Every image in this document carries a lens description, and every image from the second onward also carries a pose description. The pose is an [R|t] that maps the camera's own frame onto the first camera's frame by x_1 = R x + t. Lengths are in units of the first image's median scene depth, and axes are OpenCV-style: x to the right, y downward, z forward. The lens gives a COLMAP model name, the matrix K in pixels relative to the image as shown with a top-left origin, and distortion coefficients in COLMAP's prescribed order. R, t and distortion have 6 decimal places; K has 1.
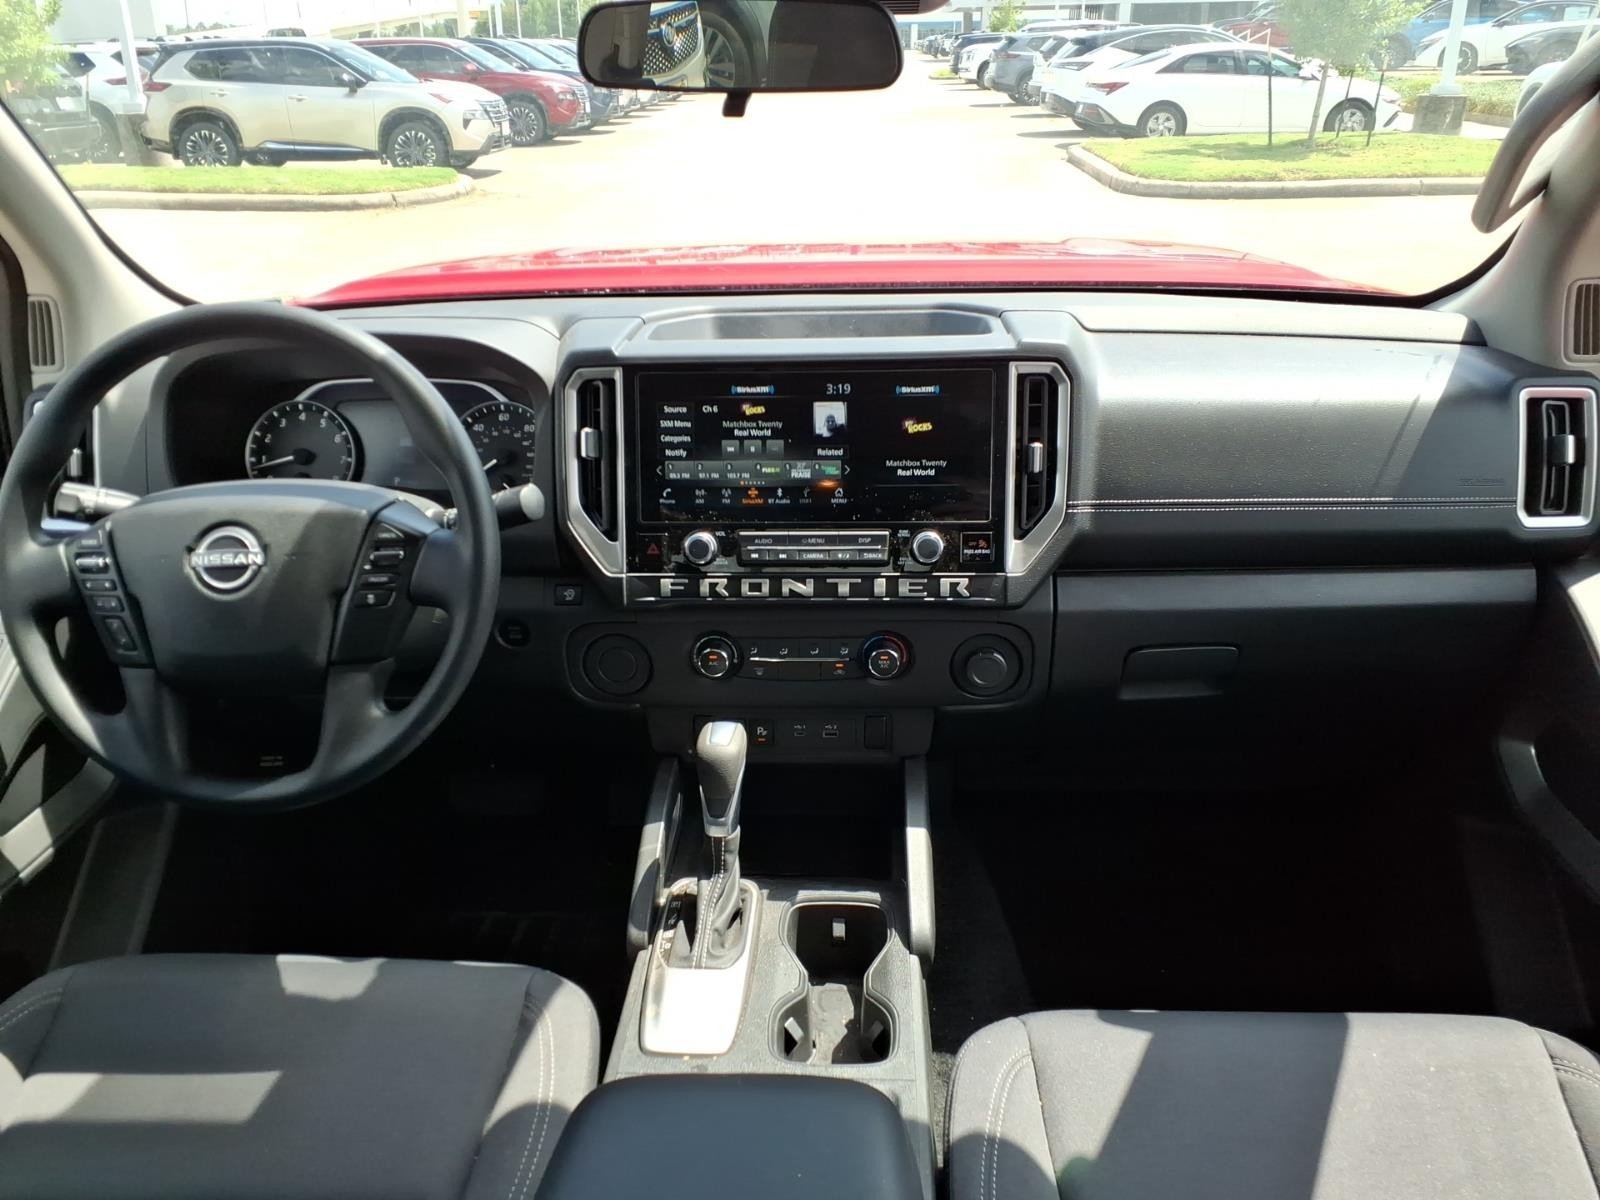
lens RADIAL K [[1269.7, 0, 806.0], [0, 1269.7, 609.0], [0, 0, 1]] dist [0.089353, -0.147531]
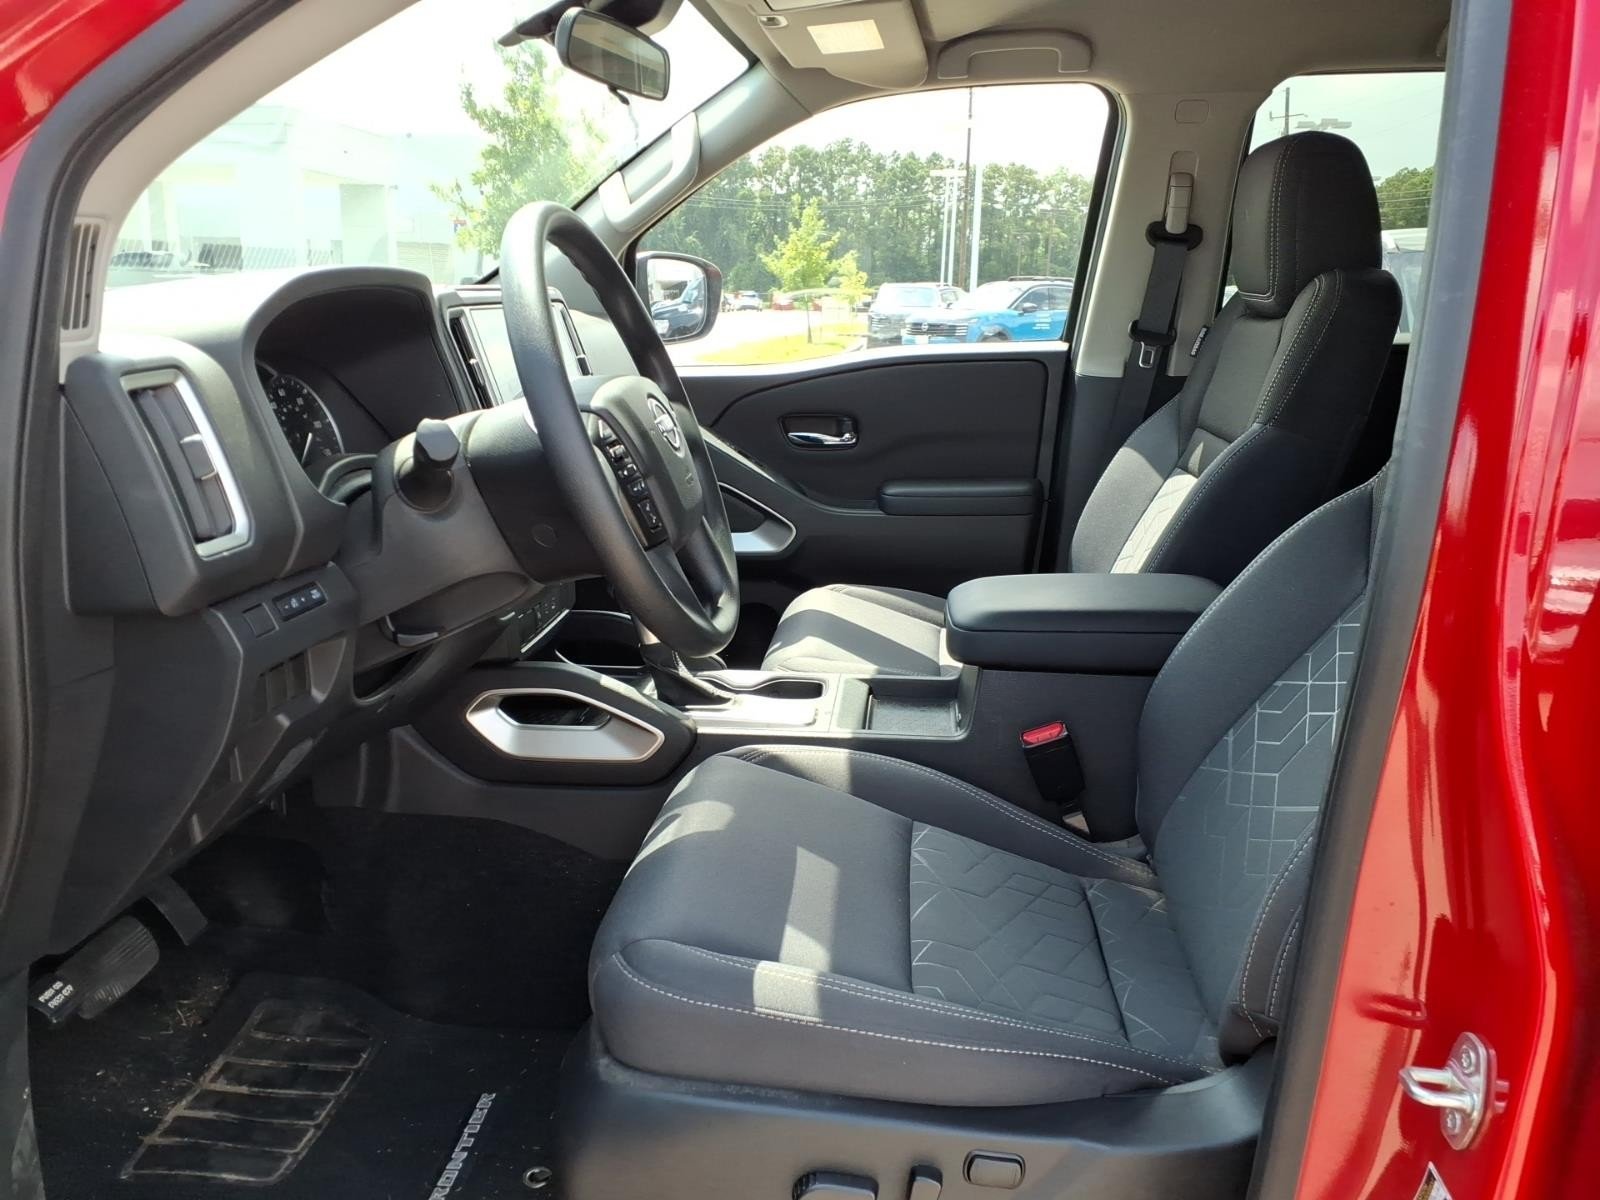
lens RADIAL K [[1269.7, 0, 806.0], [0, 1269.7, 609.0], [0, 0, 1]] dist [0.089353, -0.147531]
pose [[0.050861, -0.228294, 0.972263, -1.266831], [0.375395, 0.906502, 0.193215, -0.050274], [-0.925469, 0.355155, 0.131806, 0.643167]]
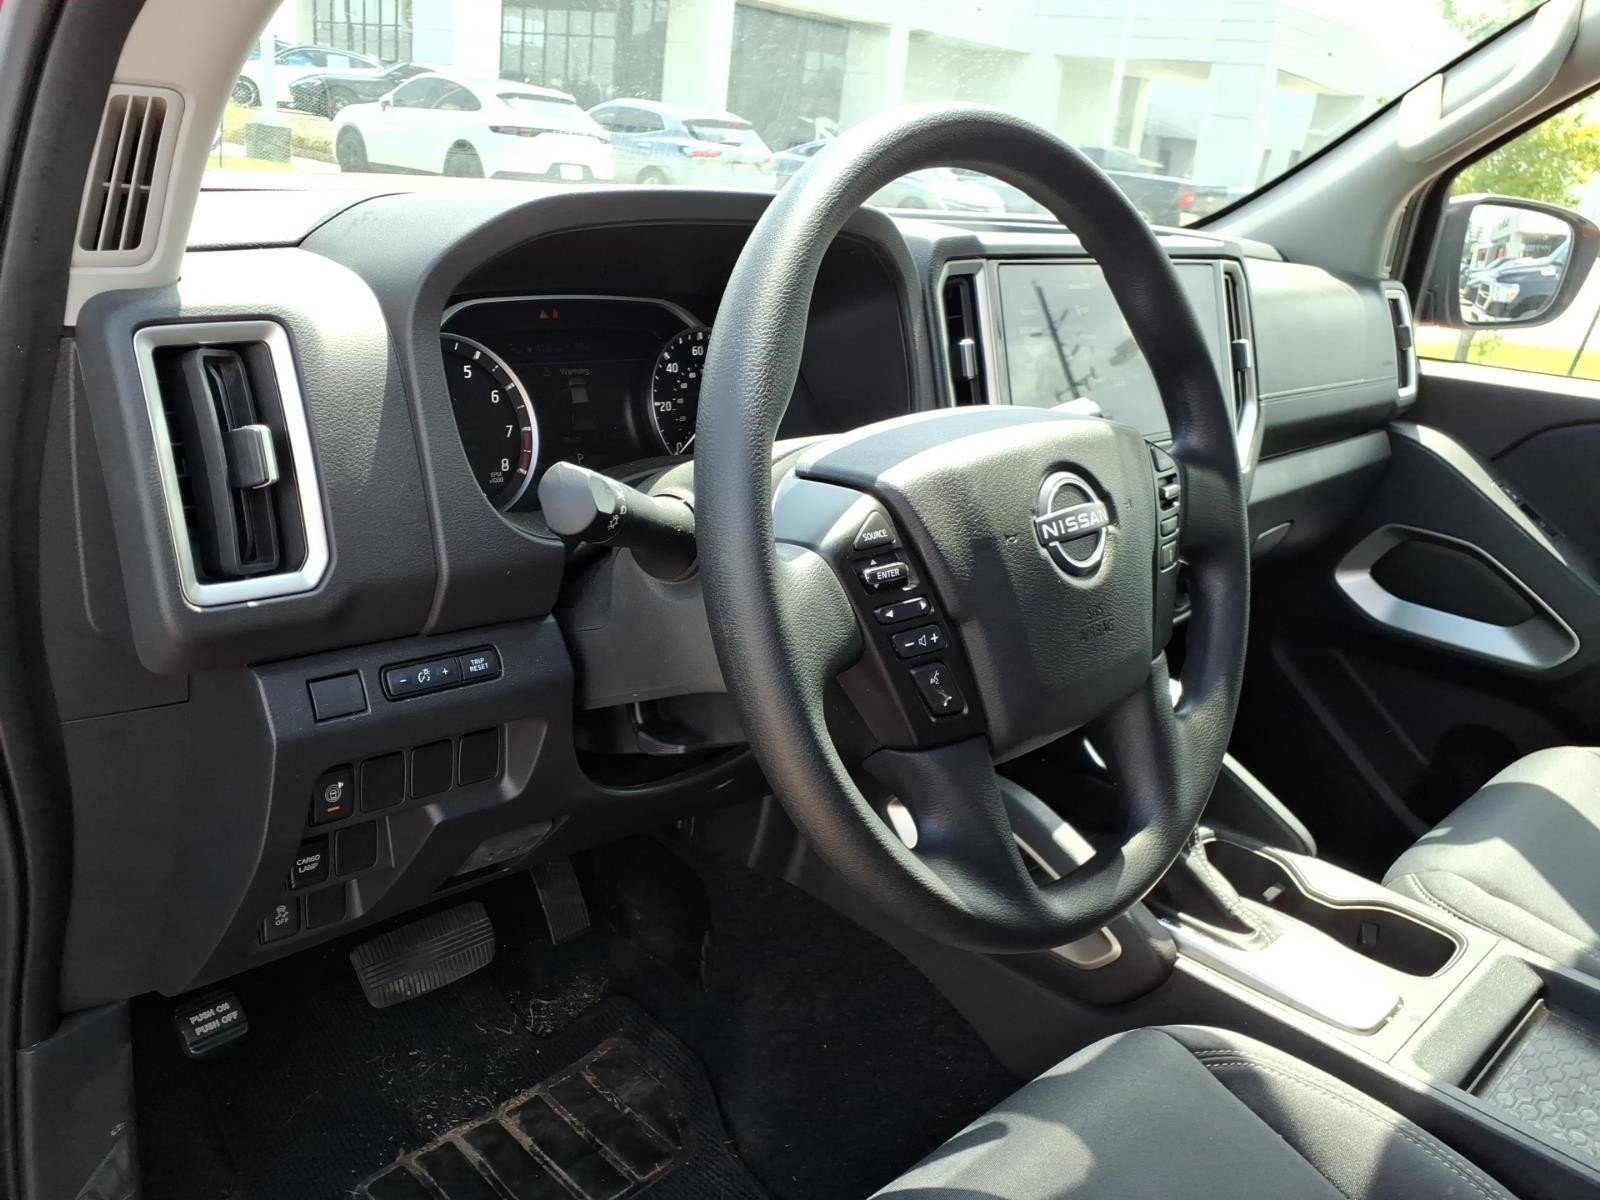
lens RADIAL K [[1269.7, 0, 806.0], [0, 1269.7, 609.0], [0, 0, 1]] dist [0.089353, -0.147531]
pose [[0.672591, -0.177184, 0.718490, -0.794529], [0.190523, 0.979644, 0.063234, -0.050237], [-0.715068, 0.094358, 0.692657, 0.542926]]
